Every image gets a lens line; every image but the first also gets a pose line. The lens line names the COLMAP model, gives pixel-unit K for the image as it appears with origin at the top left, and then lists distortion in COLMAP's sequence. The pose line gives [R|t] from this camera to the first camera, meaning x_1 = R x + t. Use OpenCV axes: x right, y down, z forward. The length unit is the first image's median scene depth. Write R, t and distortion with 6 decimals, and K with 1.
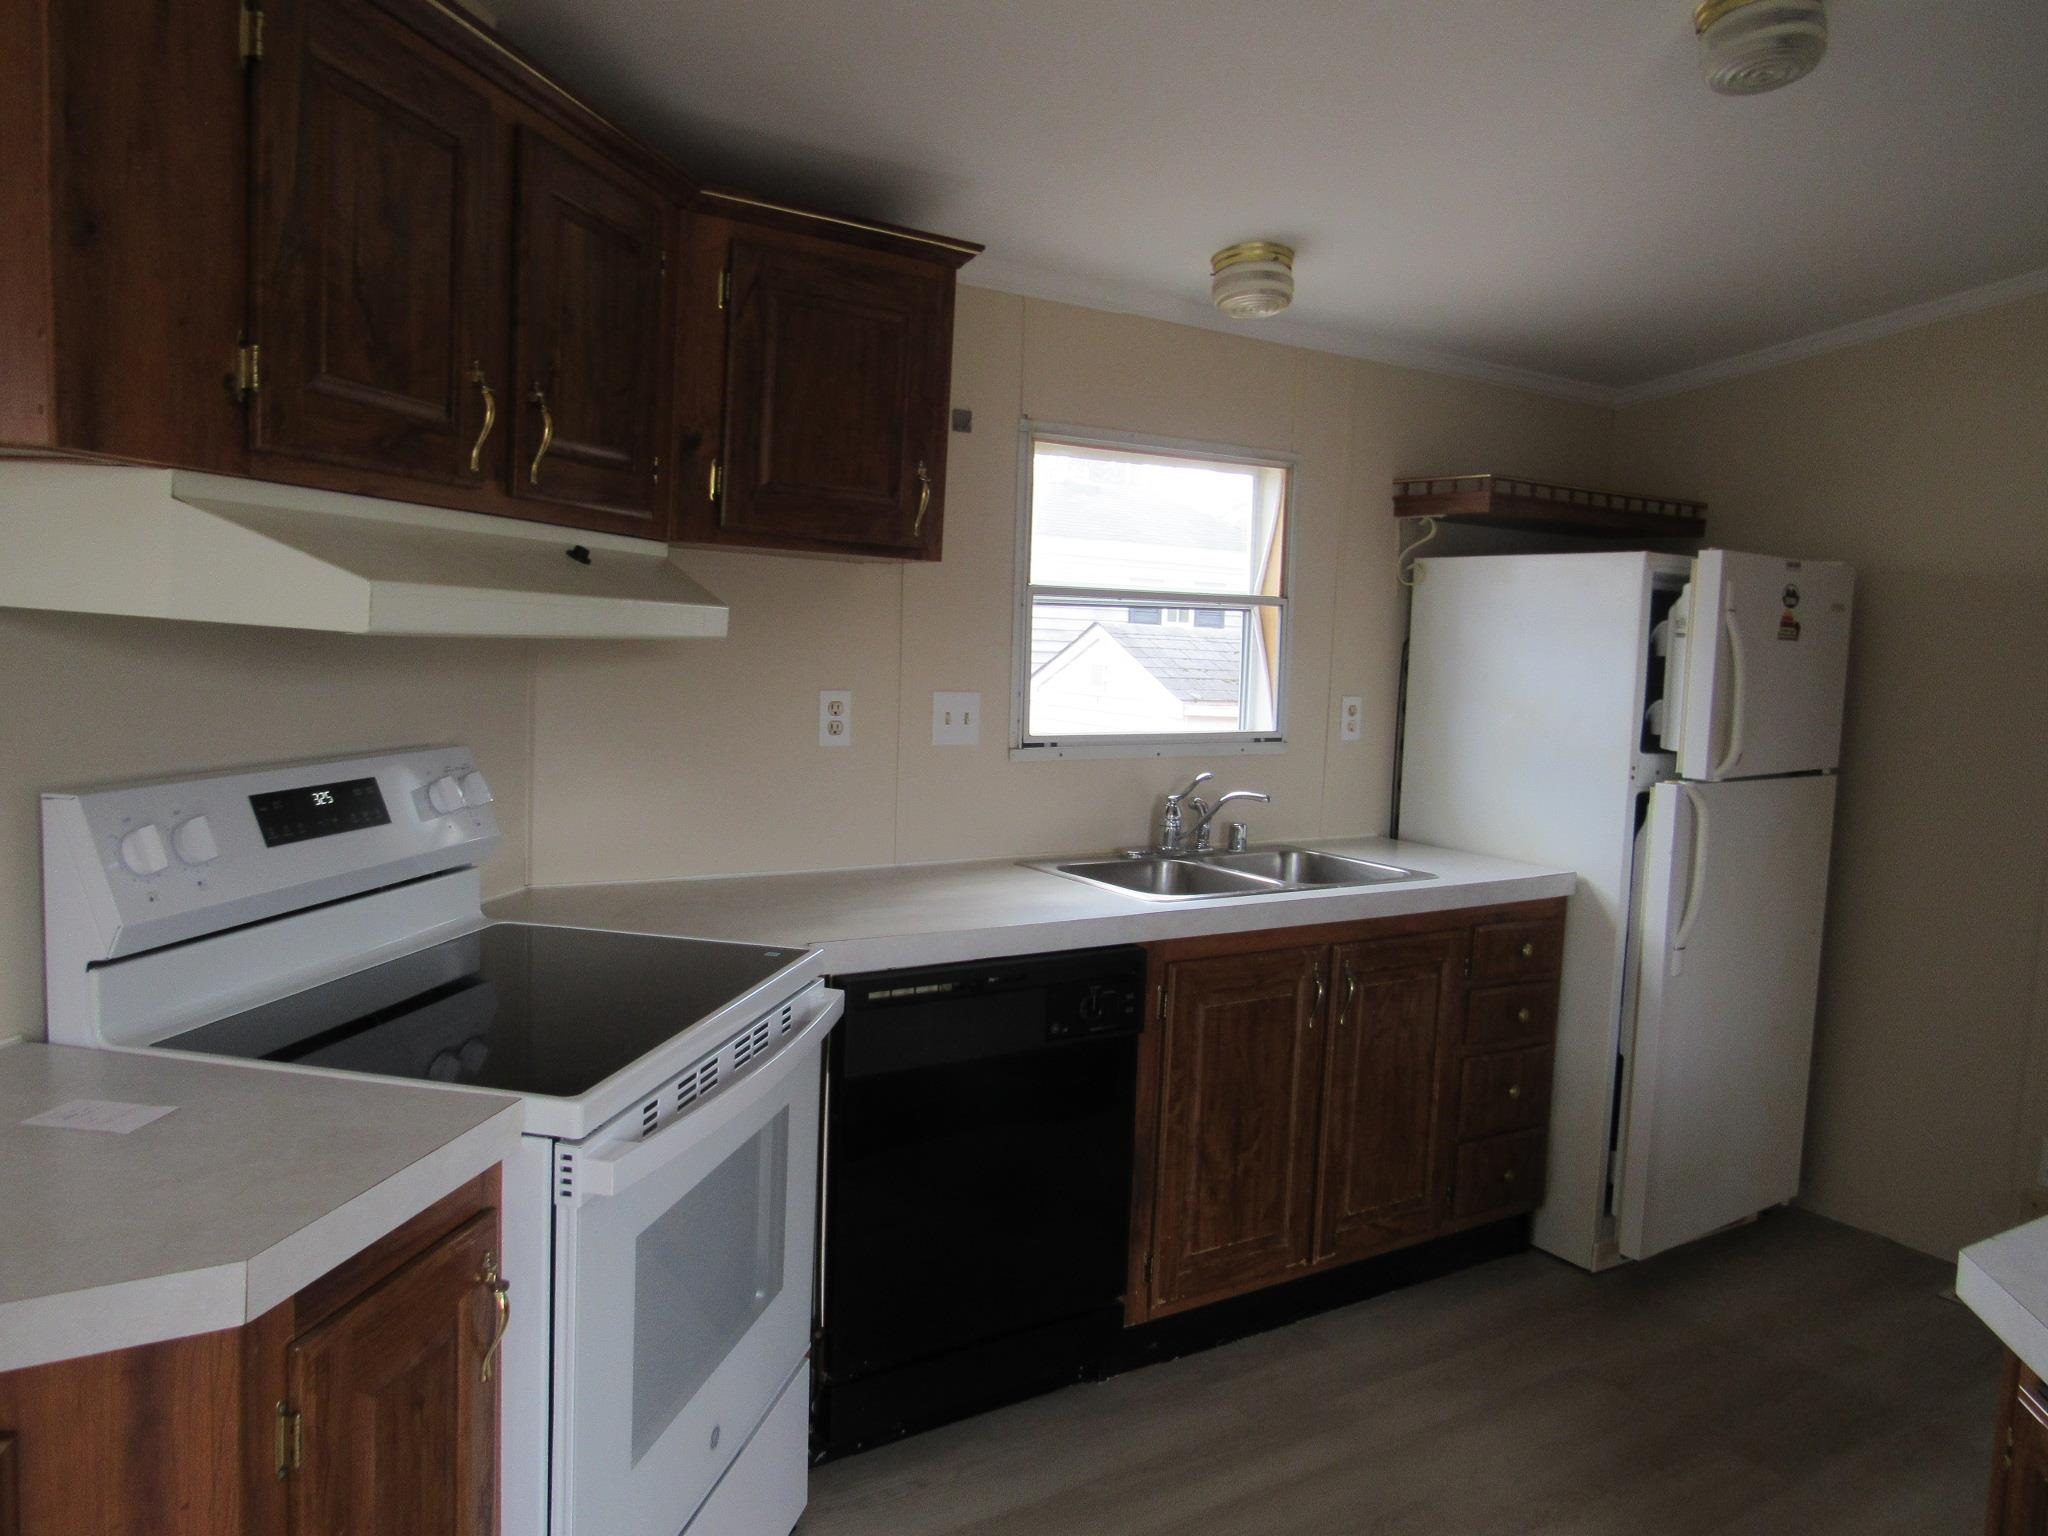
lens RADIAL K [[1467.5, 0, 1028.2], [0, 1467.5, 763.2], [0, 0, 1]] dist [-0.028652, 0.002890]
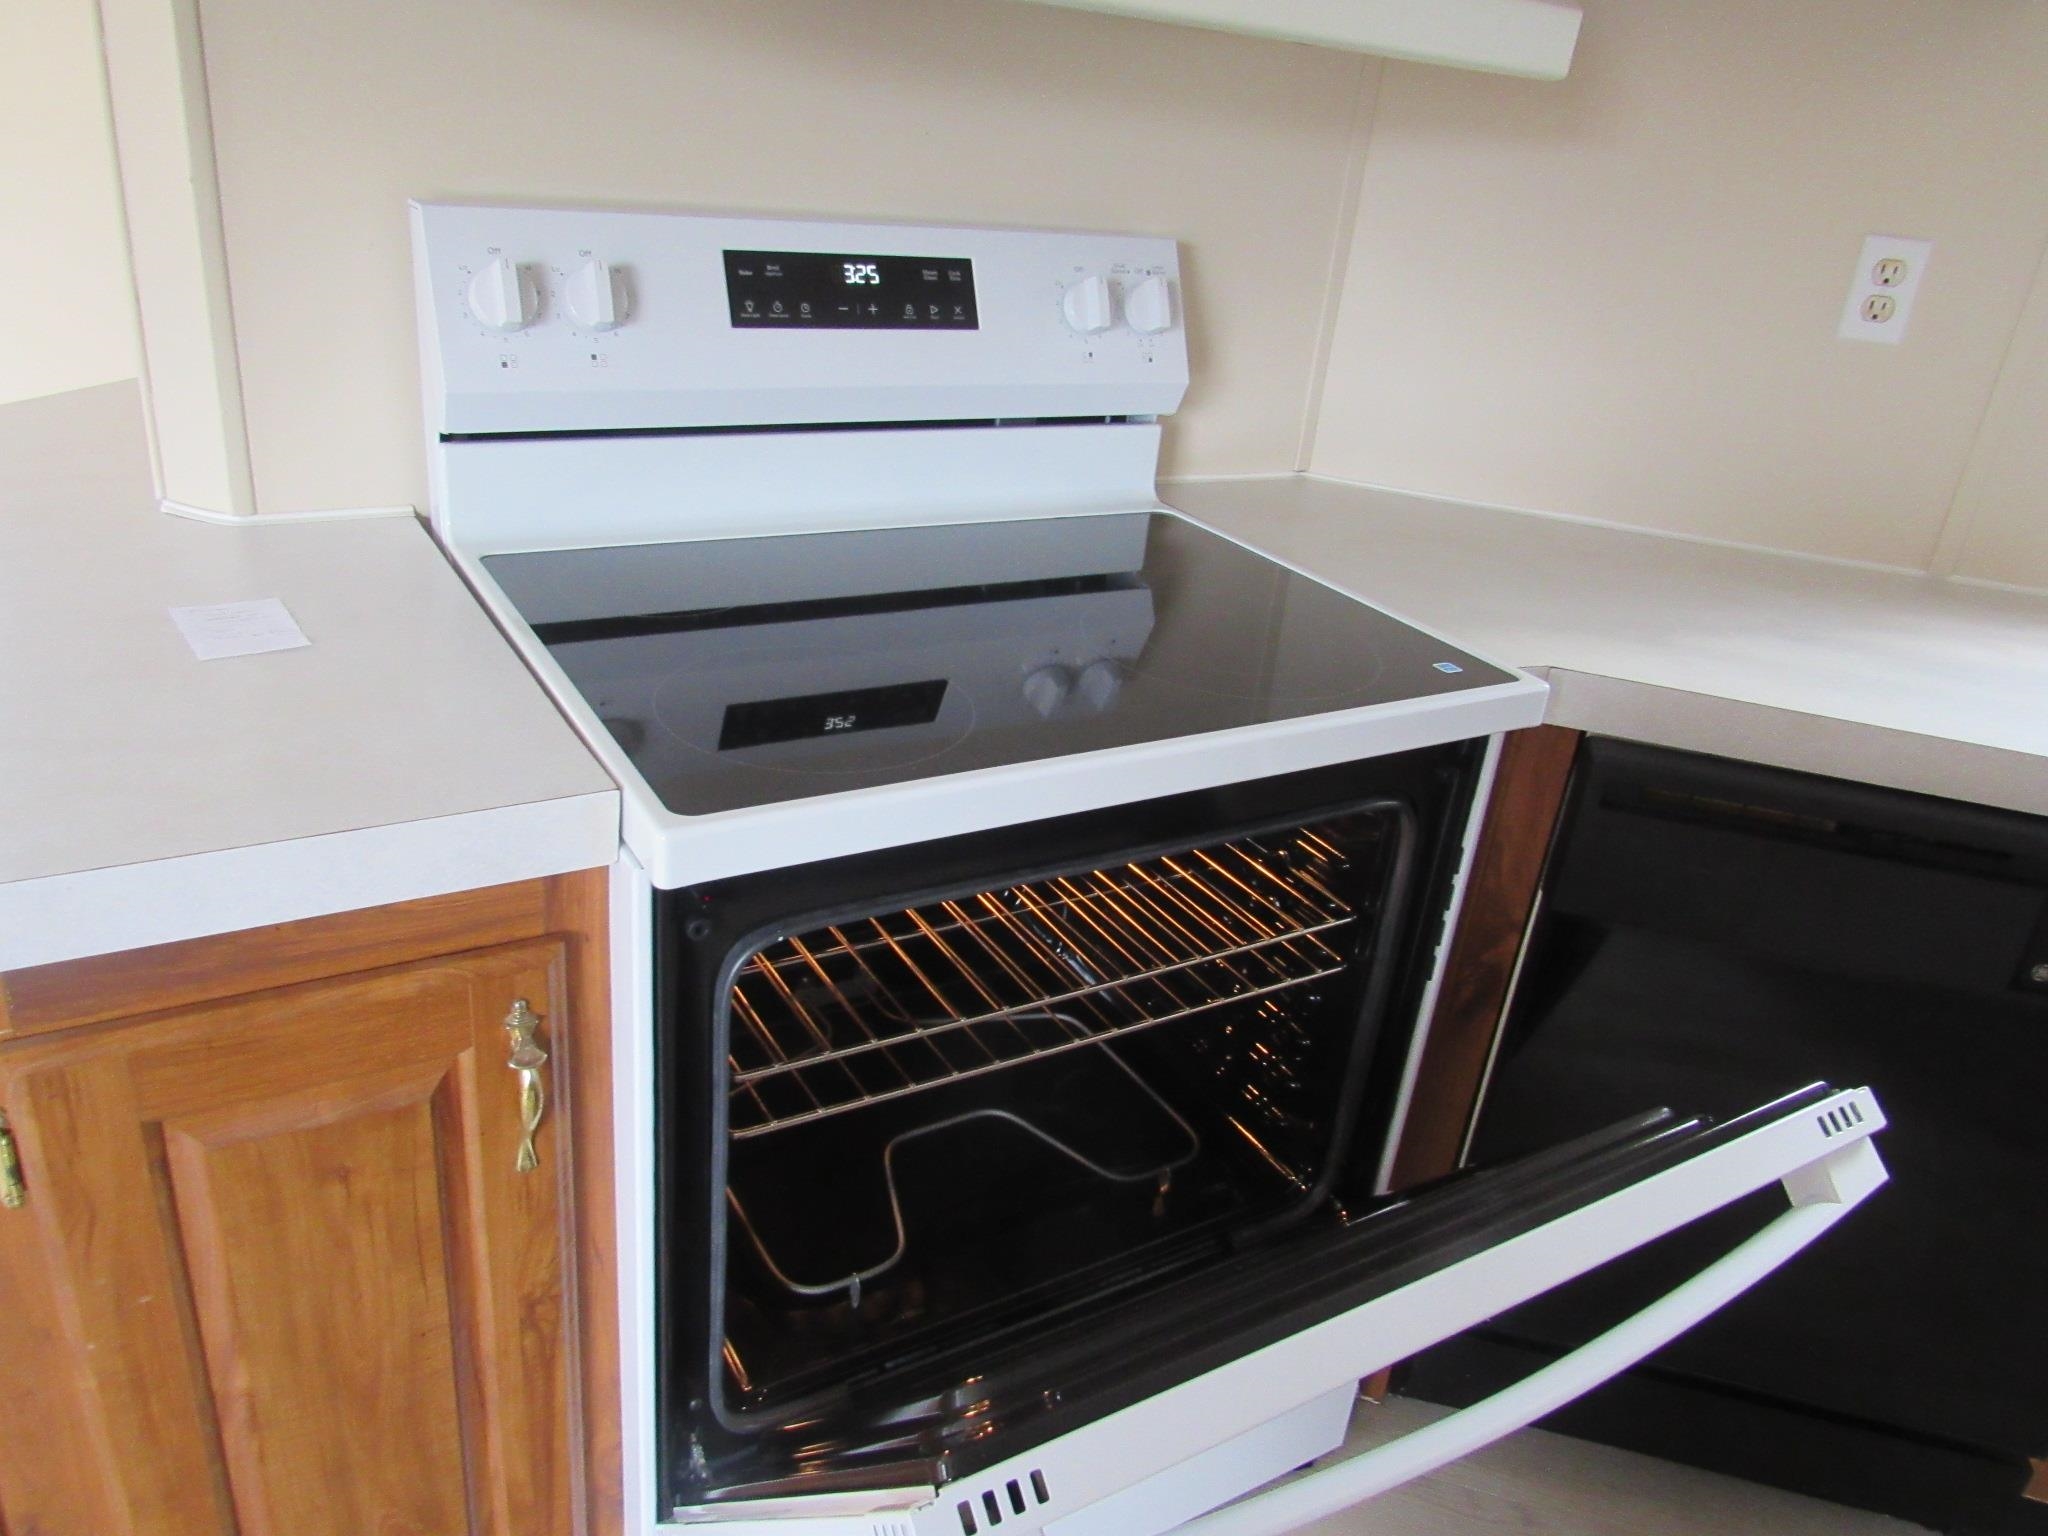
lens RADIAL K [[1467.5, 0, 1028.2], [0, 1467.5, 763.2], [0, 0, 1]] dist [-0.028652, 0.002890]
pose [[0.667124, 0.333044, -0.666354, 0.117348], [-0.137970, 0.934262, 0.328815, 0.001382], [0.732058, -0.127424, 0.669219, 0.545044]]
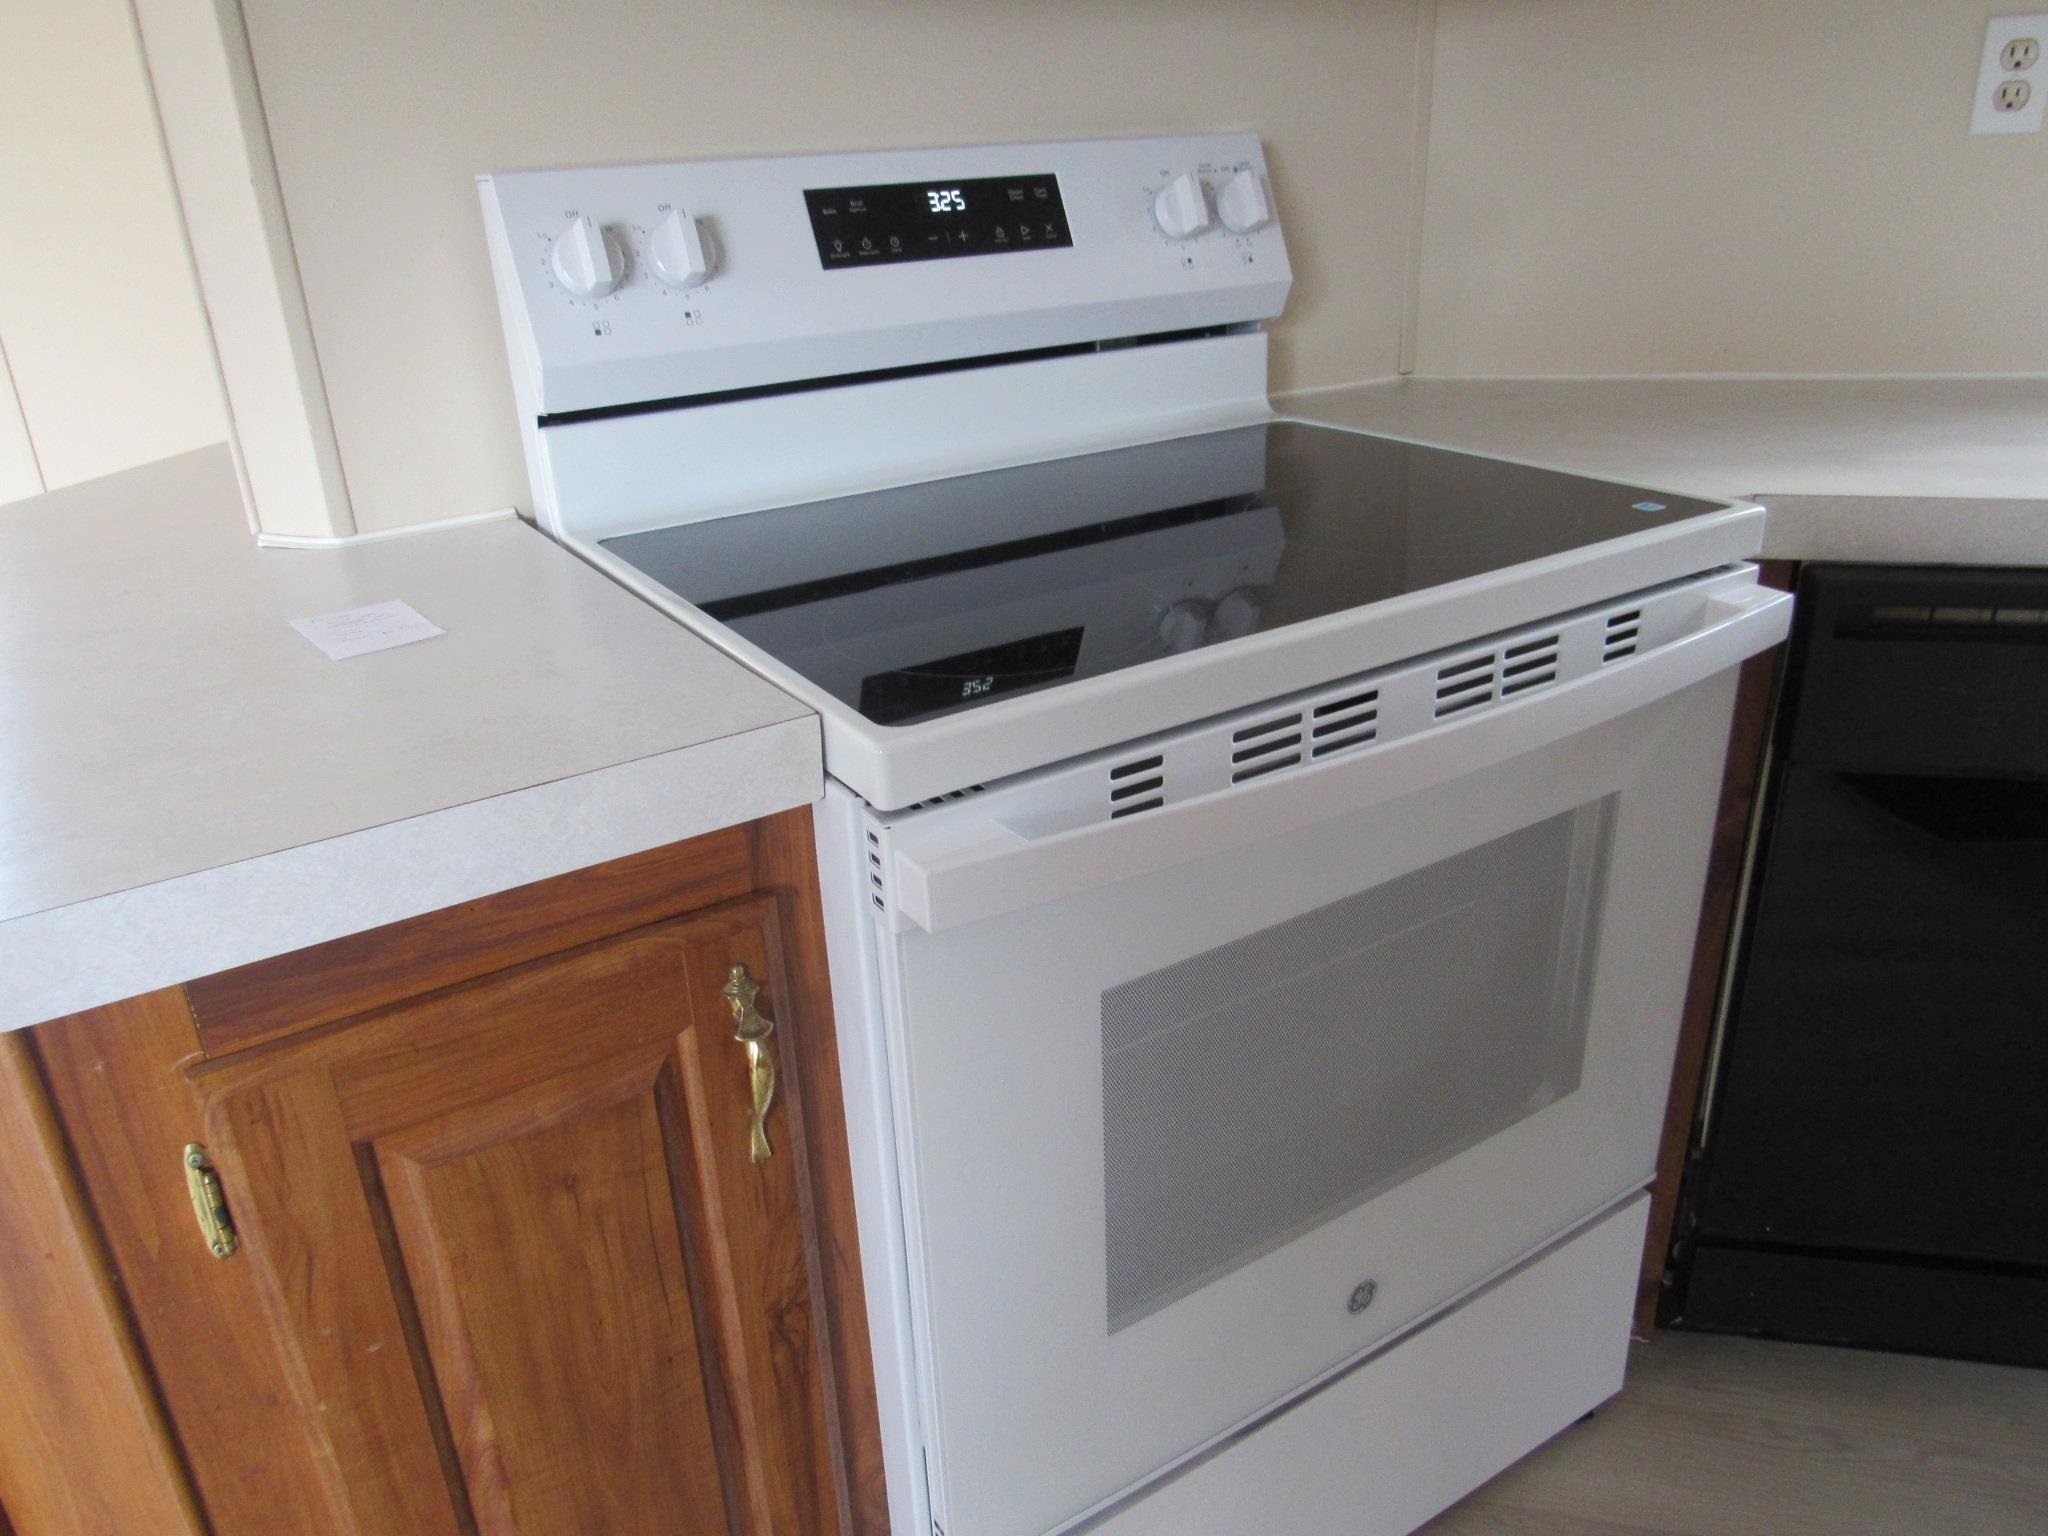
lens RADIAL K [[1462.6, 0, 1018.1], [0, 1462.6, 762.6], [0, 0, 1]] dist [-0.026537, 0.005303]
pose [[0.677983, 0.220956, -0.701083, 0.060039], [0.006388, 0.951947, 0.306197, 0.063483], [0.735049, -0.212075, 0.643993, 0.530850]]
